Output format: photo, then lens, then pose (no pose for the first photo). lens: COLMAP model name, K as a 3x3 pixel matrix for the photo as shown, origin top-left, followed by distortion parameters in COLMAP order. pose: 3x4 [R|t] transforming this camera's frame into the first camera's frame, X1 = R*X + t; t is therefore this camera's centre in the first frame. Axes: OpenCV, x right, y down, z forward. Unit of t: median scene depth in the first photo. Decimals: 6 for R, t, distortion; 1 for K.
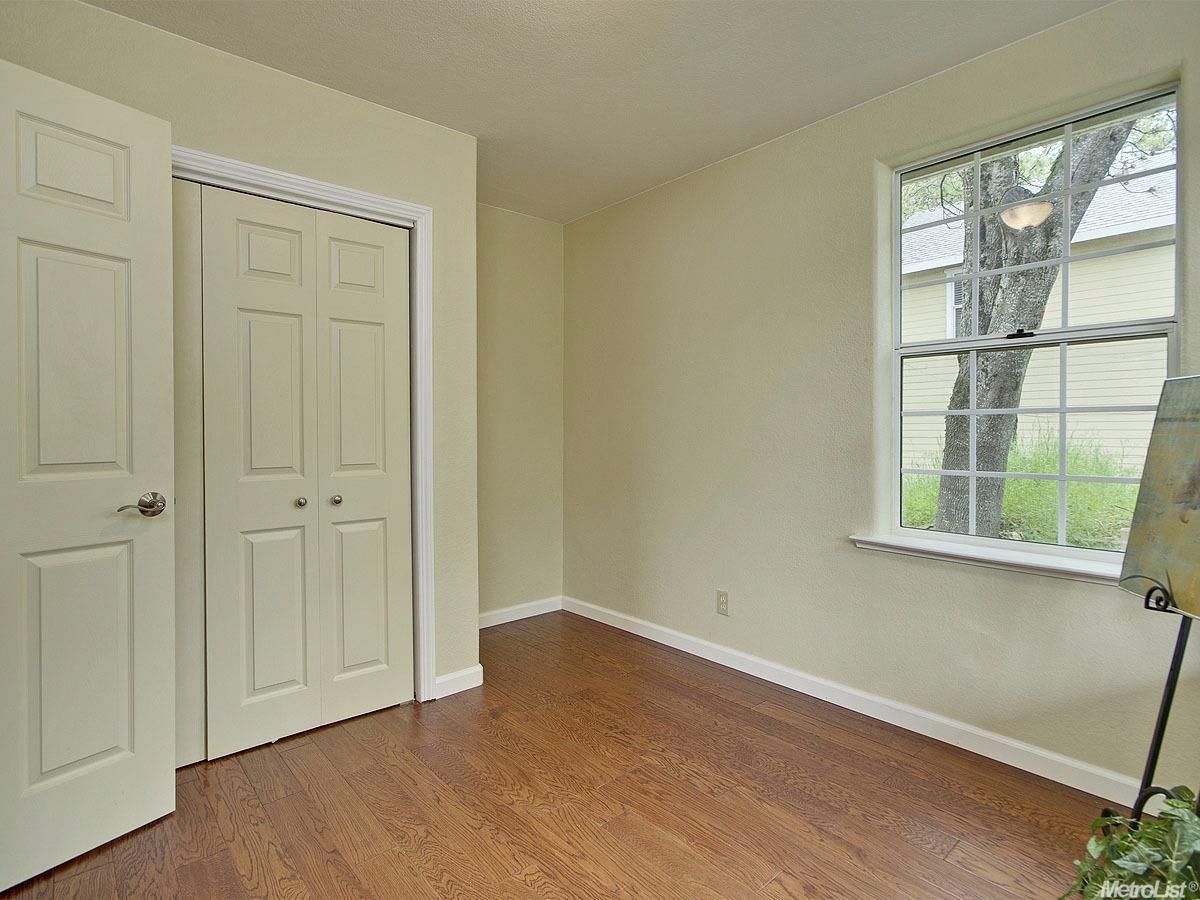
lens RADIAL K [[549.1, 0, 600.0], [0, 549.1, 450.0], [0, 0, 1]] dist [0.002243, 0.000395]
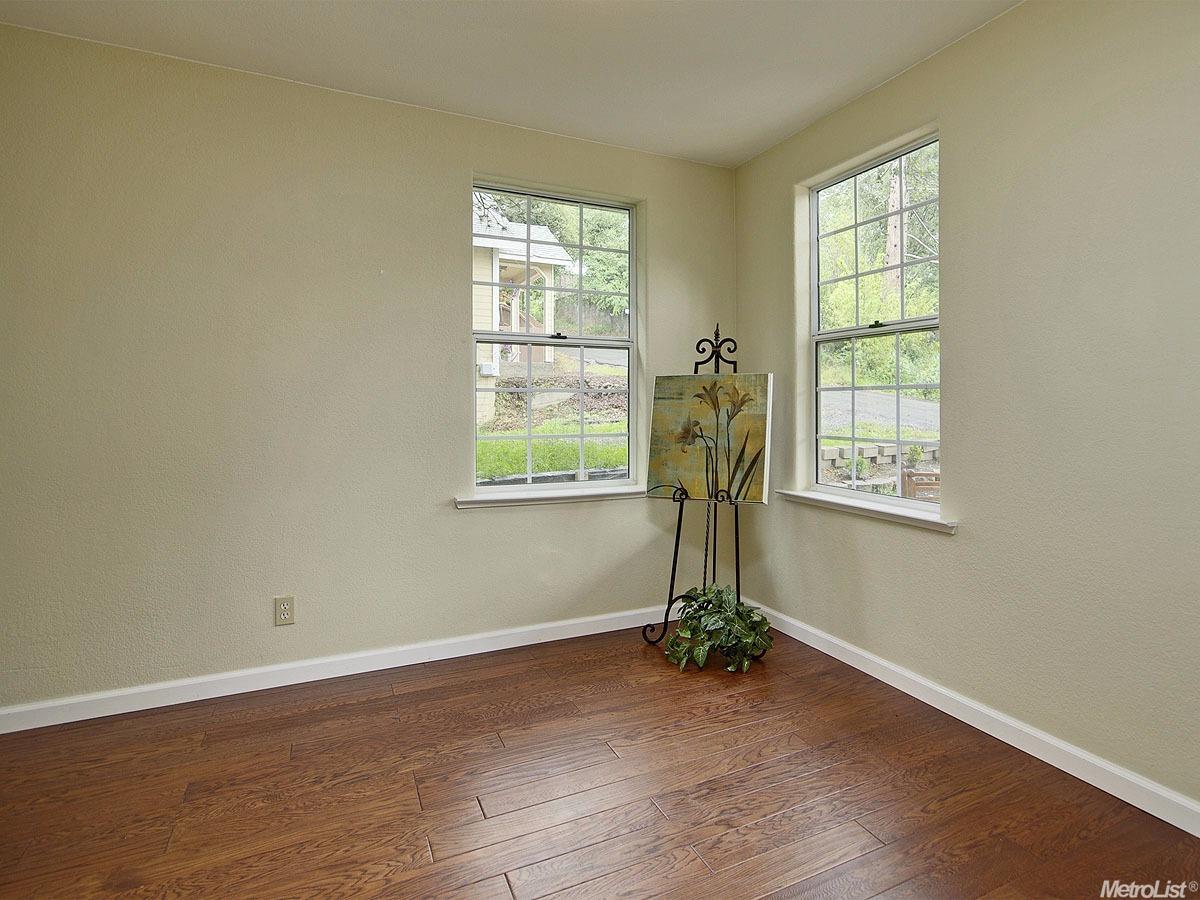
lens RADIAL K [[614.3, 0, 605.8], [0, 614.3, 442.4], [0, 0, 1]] dist [-0.001260, 0.000742]
pose [[0.343716, -0.037366, 0.938330, -0.680608], [0.025099, 0.999217, 0.030596, 0.016579], [-0.938738, 0.013035, 0.344385, 0.344406]]
